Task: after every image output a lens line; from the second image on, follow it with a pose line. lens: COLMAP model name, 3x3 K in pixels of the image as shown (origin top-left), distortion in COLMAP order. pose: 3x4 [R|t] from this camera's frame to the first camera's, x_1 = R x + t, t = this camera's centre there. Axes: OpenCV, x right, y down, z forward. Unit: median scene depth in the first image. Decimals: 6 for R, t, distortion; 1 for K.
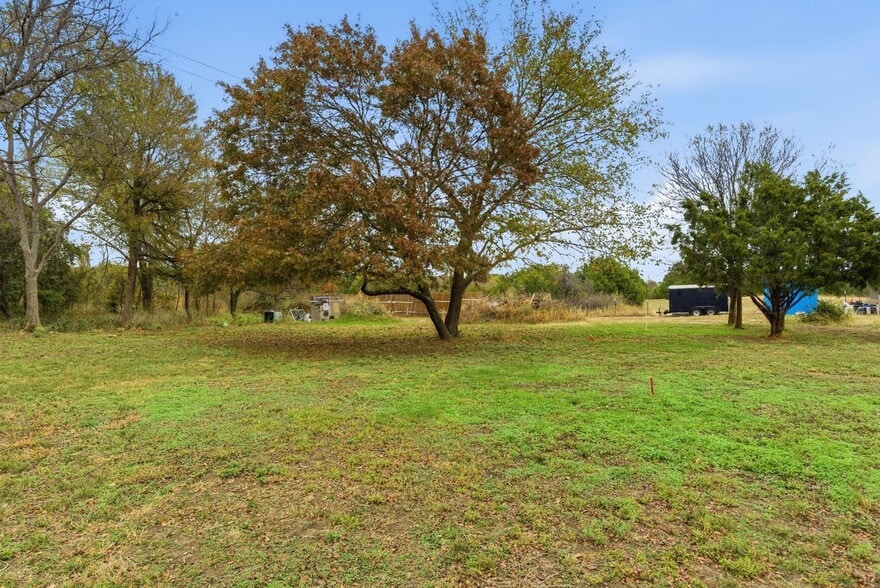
lens RADIAL K [[765.5, 0, 440.0], [0, 765.5, 294.0], [0, 0, 1]] dist [0.062312, 0.002209]
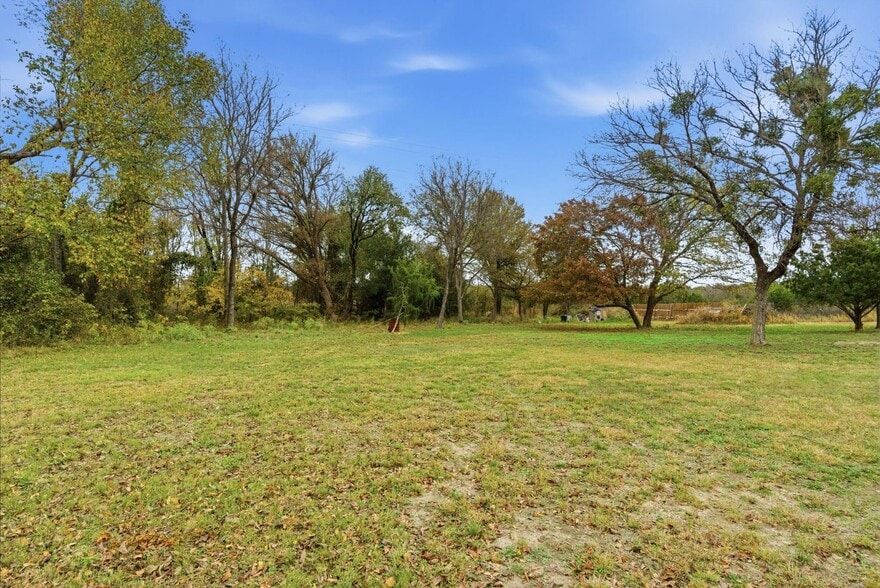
lens RADIAL K [[765.5, 0, 440.0], [0, 765.5, 294.0], [0, 0, 1]] dist [0.062312, 0.002209]
pose [[0.916027, -0.008472, -0.401027, 0.236772], [0.004465, 0.999930, -0.010925, -0.009181], [0.401092, 0.008217, 0.916001, -0.771544]]
